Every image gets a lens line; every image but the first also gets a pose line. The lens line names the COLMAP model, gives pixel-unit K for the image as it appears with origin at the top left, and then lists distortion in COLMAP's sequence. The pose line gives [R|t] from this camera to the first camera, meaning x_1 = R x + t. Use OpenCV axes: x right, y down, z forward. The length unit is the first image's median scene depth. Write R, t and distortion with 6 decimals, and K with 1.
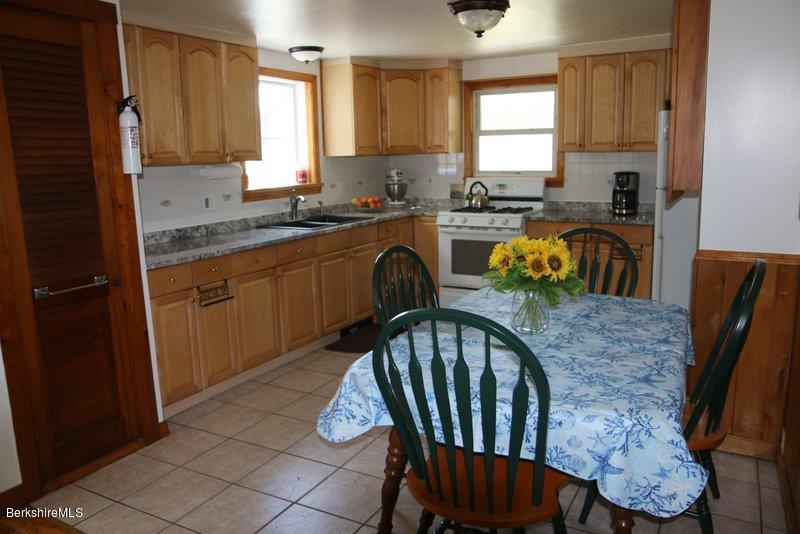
lens RADIAL K [[634.2, 0, 398.3], [0, 634.2, 266.1], [0, 0, 1]] dist [-0.077090, 0.080981]
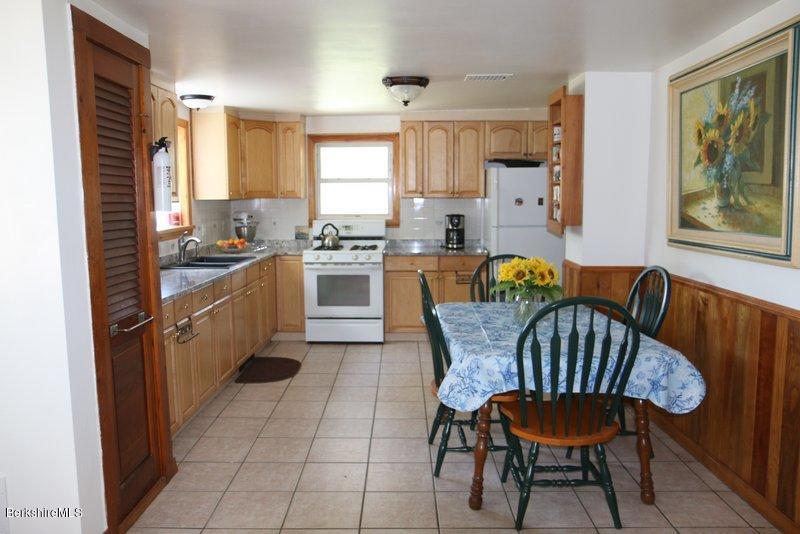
lens RADIAL K [[634.2, 0, 404.3], [0, 634.2, 264.4], [0, 0, 1]] dist [-0.077090, 0.080981]
pose [[0.878392, -0.034812, 0.476671, -0.308211], [0.070621, 0.995850, -0.057411, 0.013497], [-0.472694, 0.084092, 0.877205, -0.047324]]
